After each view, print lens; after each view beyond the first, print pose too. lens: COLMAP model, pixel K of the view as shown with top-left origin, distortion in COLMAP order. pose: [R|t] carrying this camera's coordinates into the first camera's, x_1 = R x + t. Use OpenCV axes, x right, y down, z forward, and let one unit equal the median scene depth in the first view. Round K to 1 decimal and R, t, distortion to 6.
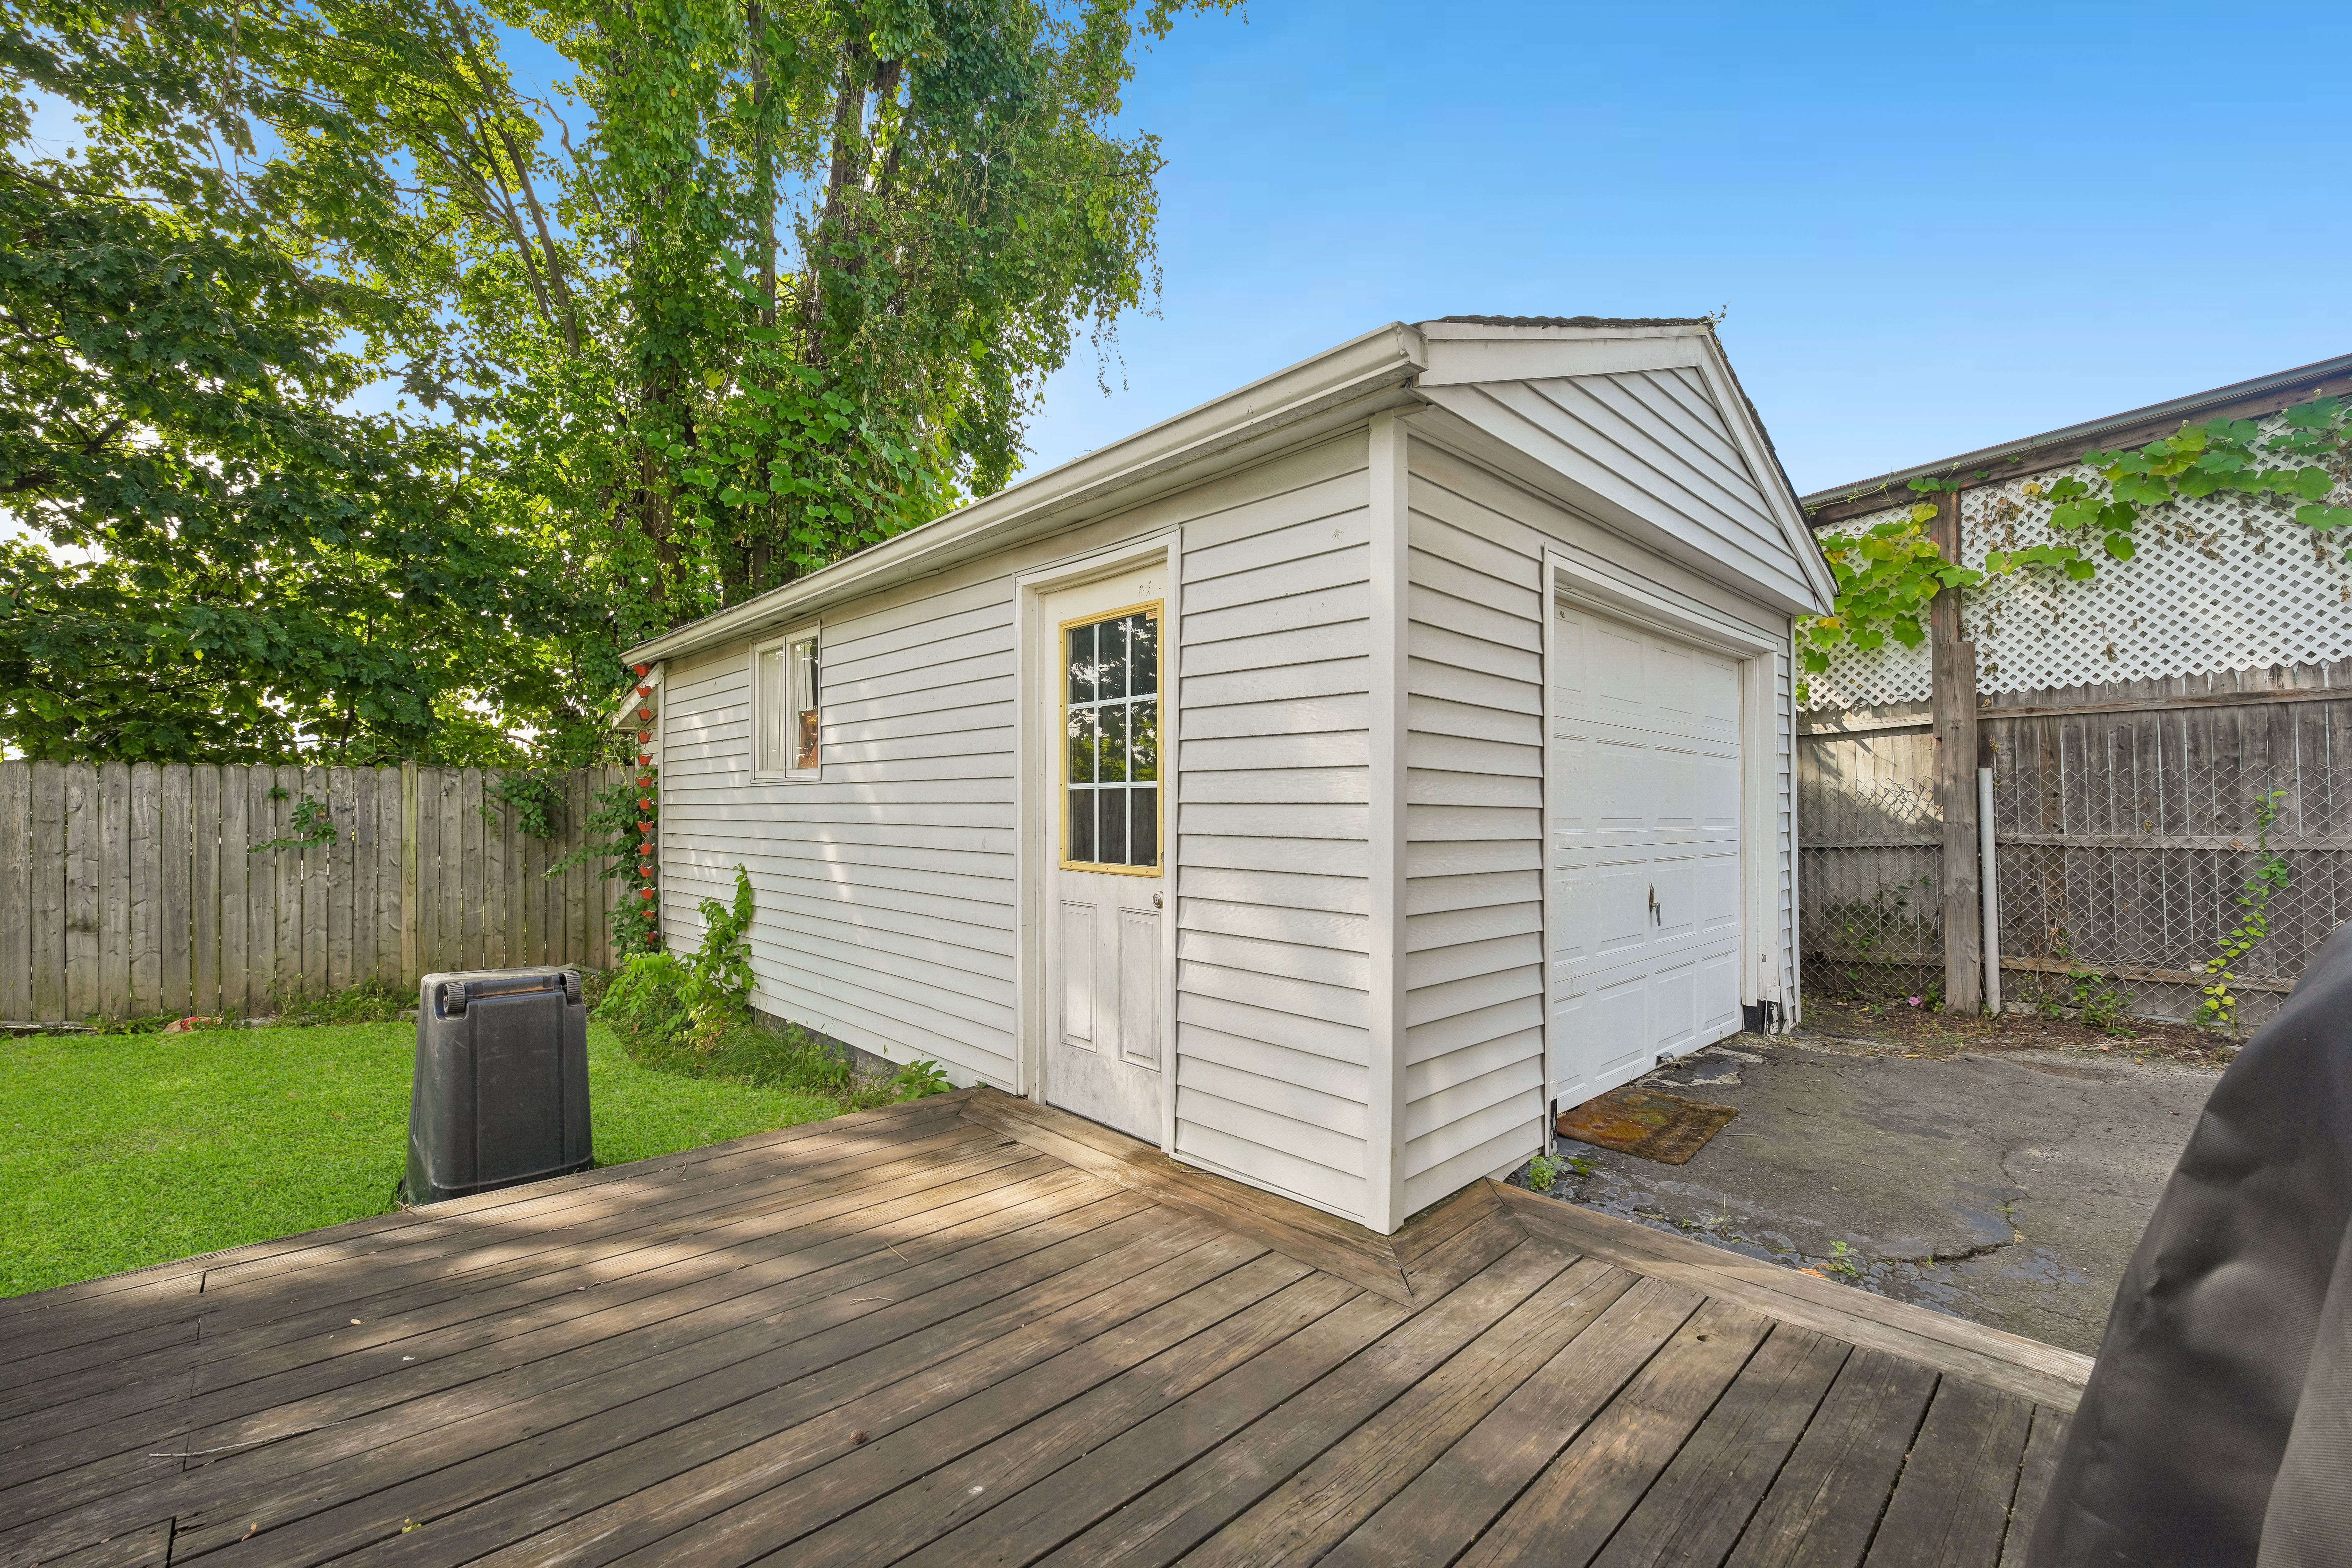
lens RADIAL K [[974.0, 0, 1176.0], [0, 974.0, 784.0], [0, 0, 1]] dist [0.016765, -0.013334]
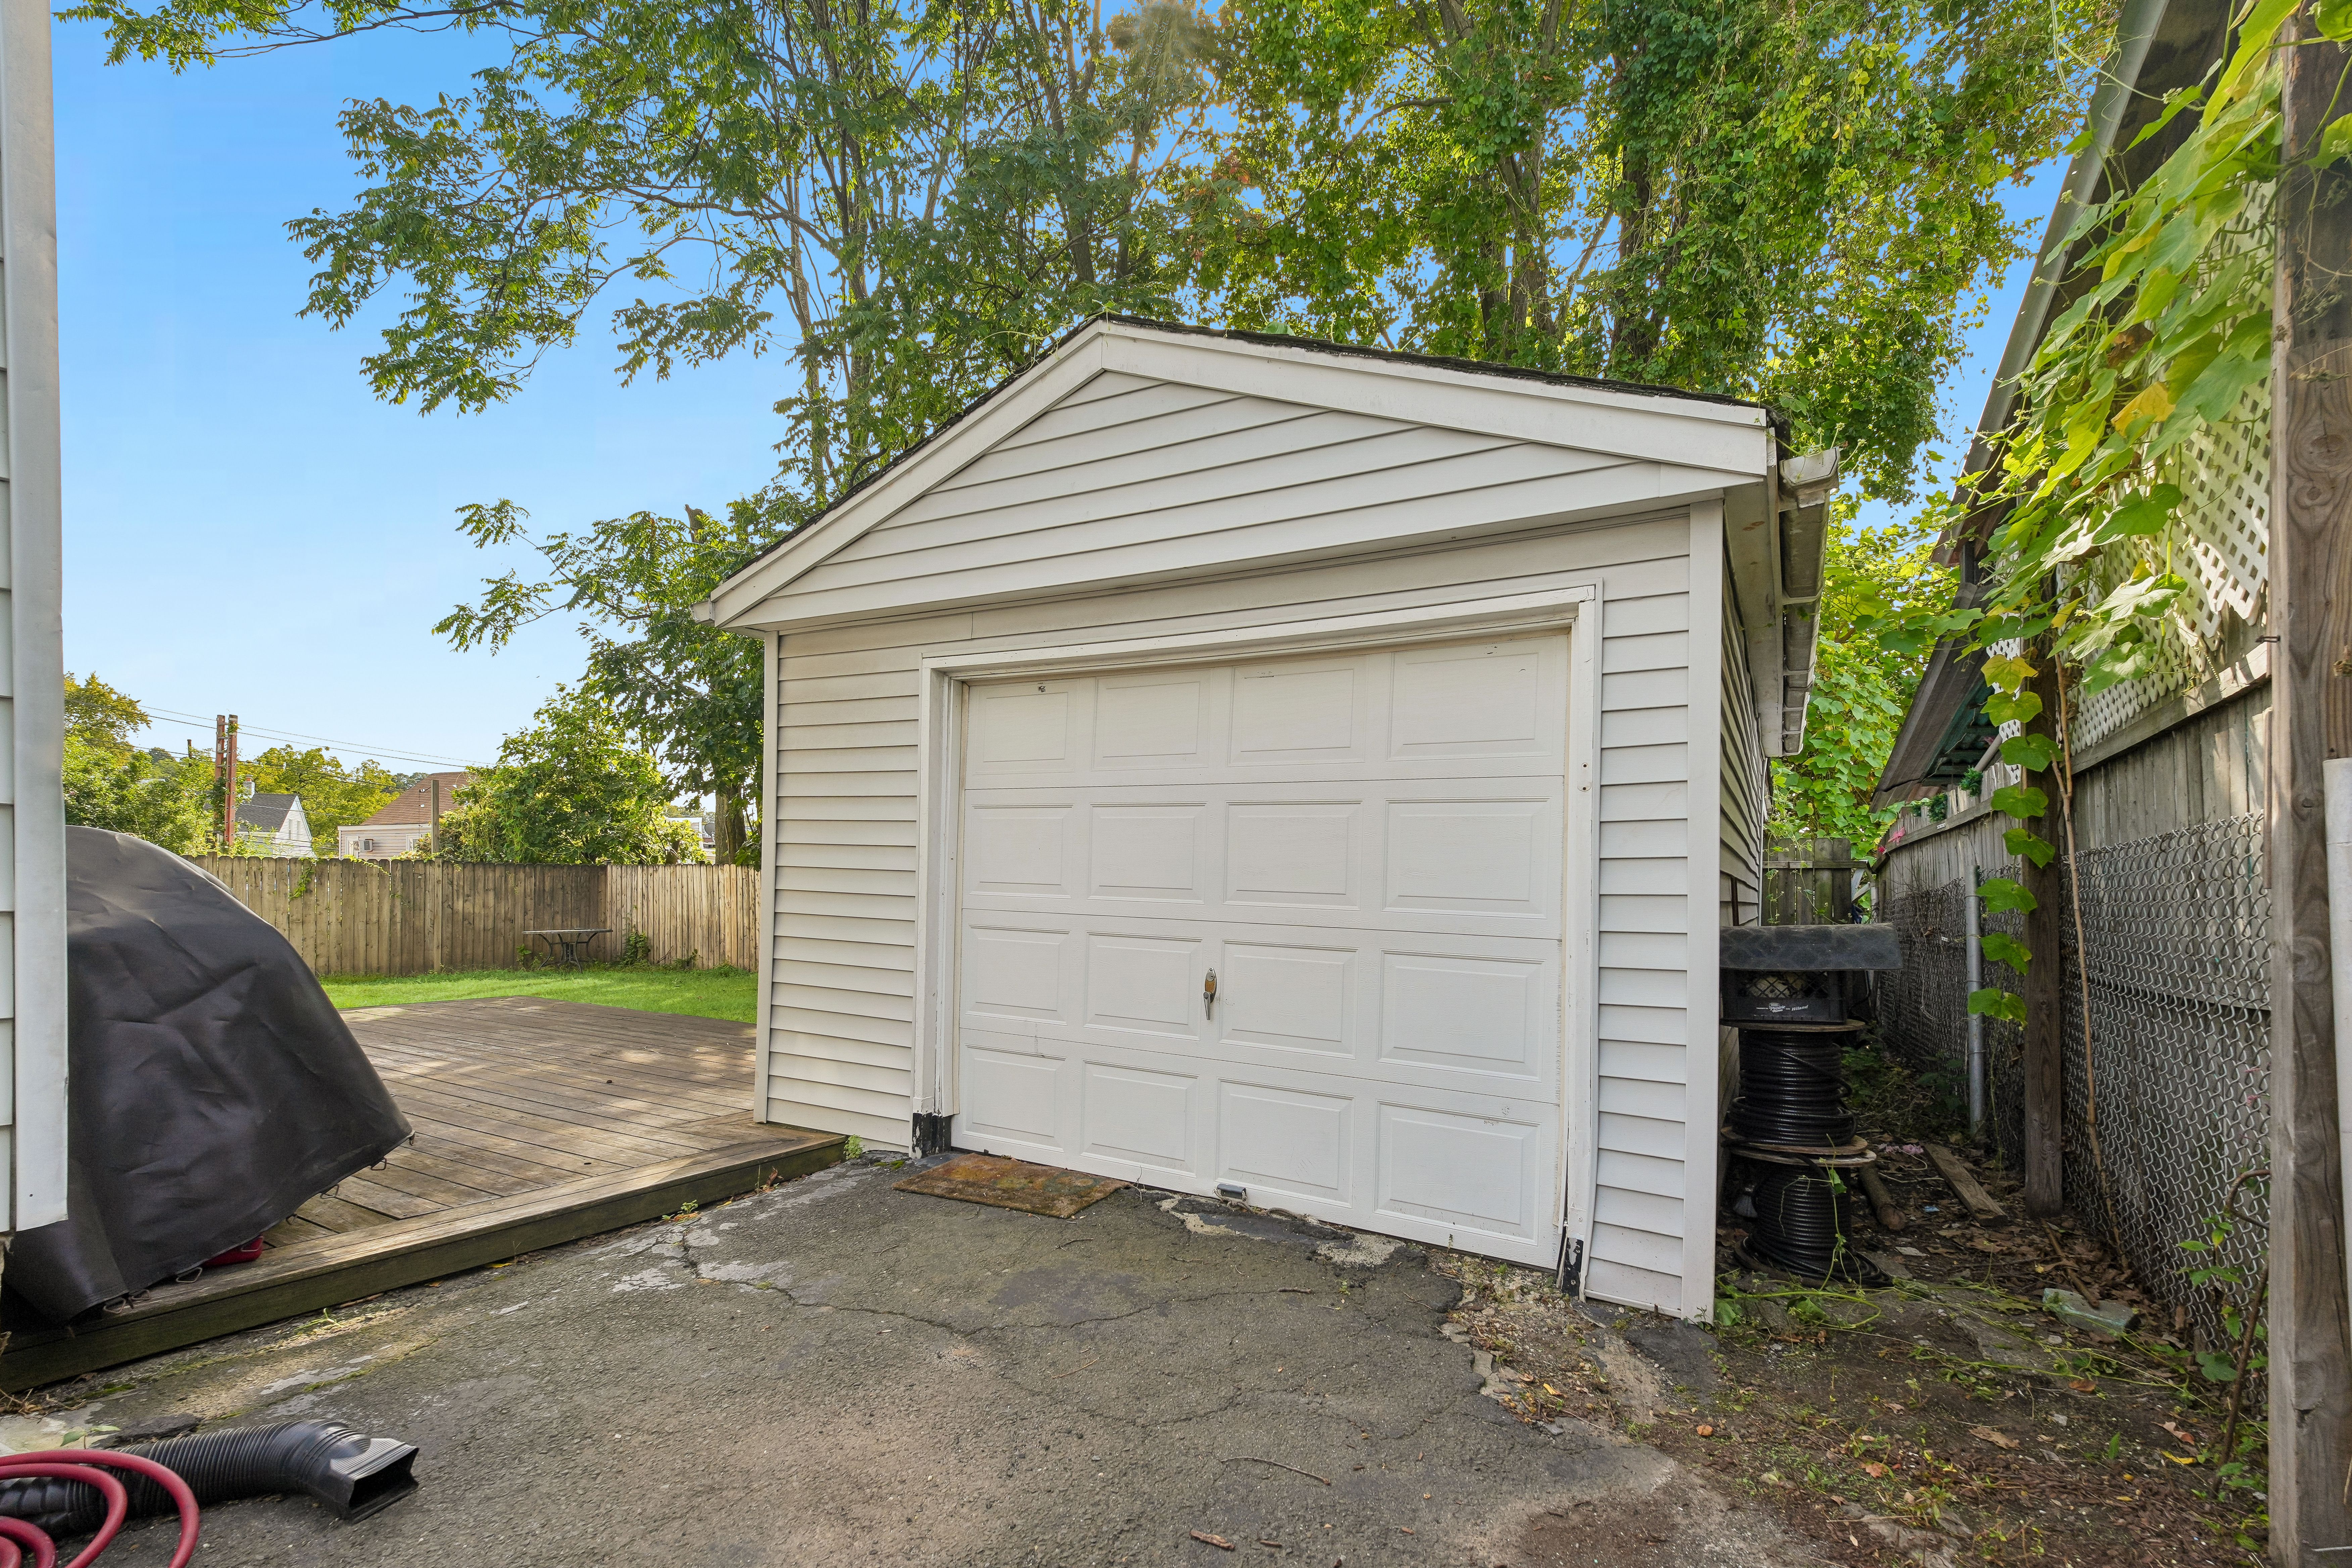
lens RADIAL K [[974.0, 0, 1176.0], [0, 974.0, 784.0], [0, 0, 1]] dist [0.016765, -0.013334]
pose [[0.316742, -0.068261, -0.946052, 1.559379], [0.005317, 0.997519, -0.070195, 0.006583], [0.948497, 0.017203, 0.316319, 0.864212]]
